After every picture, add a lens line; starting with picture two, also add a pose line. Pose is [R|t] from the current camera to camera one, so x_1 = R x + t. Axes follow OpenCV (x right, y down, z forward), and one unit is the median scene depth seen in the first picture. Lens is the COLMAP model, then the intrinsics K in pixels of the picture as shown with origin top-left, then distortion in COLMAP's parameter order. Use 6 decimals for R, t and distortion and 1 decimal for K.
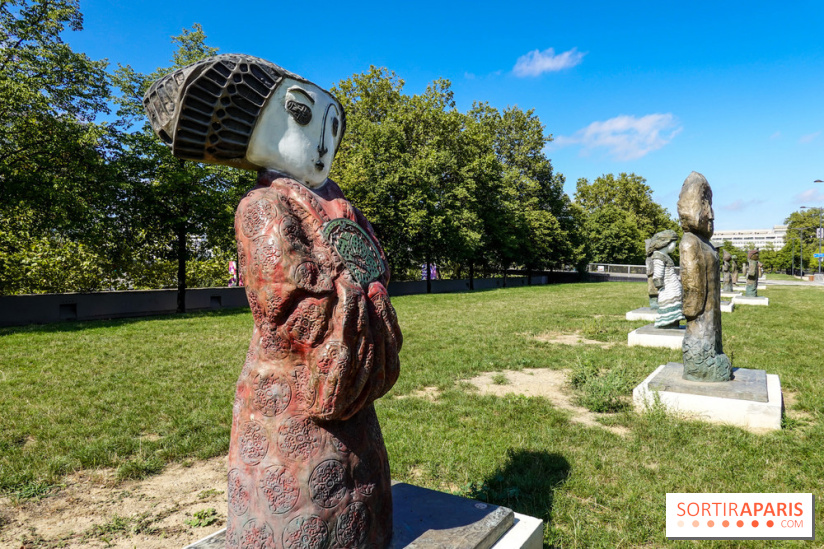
lens RADIAL K [[557.6, 0, 412.0], [0, 557.6, 274.5], [0, 0, 1]] dist [-0.004886, -0.001161]
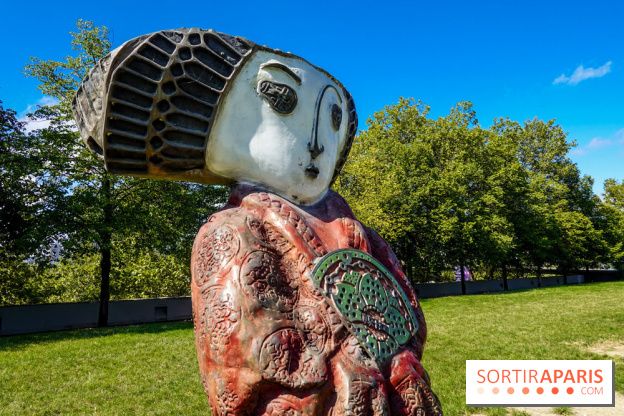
lens RADIAL K [[469.5, 0, 312.0], [0, 469.5, 208.0], [0, 0, 1]] dist [-0.009550, -0.001819]
pose [[0.962208, -0.055736, -0.266550, -0.013894], [0.017646, 0.989535, -0.143213, -0.060355], [0.271742, 0.133097, 0.953122, 0.399615]]
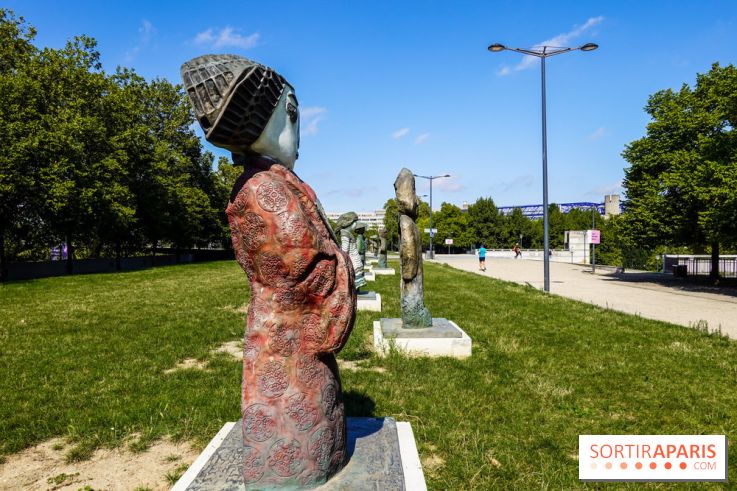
lens RADIAL K [[567.1, 0, 368.5], [0, 567.1, 245.5], [0, 0, 1]] dist [0.002691, 0.002116]
pose [[0.838834, -0.004204, 0.544371, -0.626223], [0.011455, 0.999885, -0.009930, 0.017334], [-0.544267, 0.014565, 0.838786, -0.130106]]
